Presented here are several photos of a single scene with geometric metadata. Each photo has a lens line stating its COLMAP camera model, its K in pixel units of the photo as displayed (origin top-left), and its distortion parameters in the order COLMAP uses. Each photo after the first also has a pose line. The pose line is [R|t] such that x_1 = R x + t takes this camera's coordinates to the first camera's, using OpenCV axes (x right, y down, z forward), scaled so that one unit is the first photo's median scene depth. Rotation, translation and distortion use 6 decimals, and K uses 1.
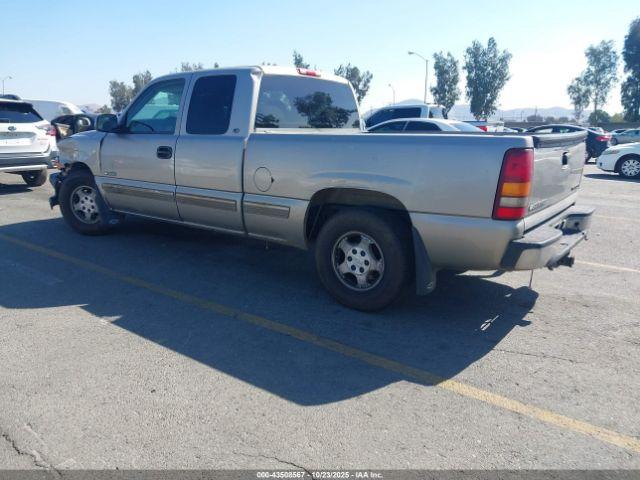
lens RADIAL K [[499.9, 0, 320.1], [0, 499.9, 232.8], [0, 0, 1]] dist [0.017299, -0.011832]
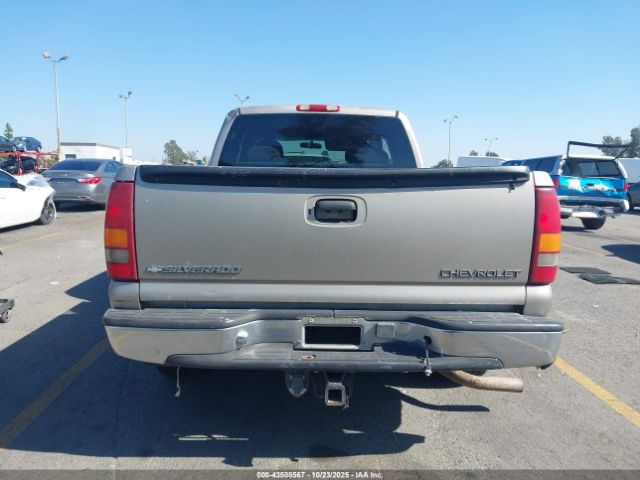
lens RADIAL K [[499.9, 0, 313.5], [0, 499.9, 237.4], [0, 0, 1]] dist [0.017299, -0.011832]
pose [[0.615278, 0.096083, -0.782433, 0.633060], [-0.173952, 0.984626, -0.015877, -0.071112], [0.768878, 0.145875, 0.622533, 0.433016]]
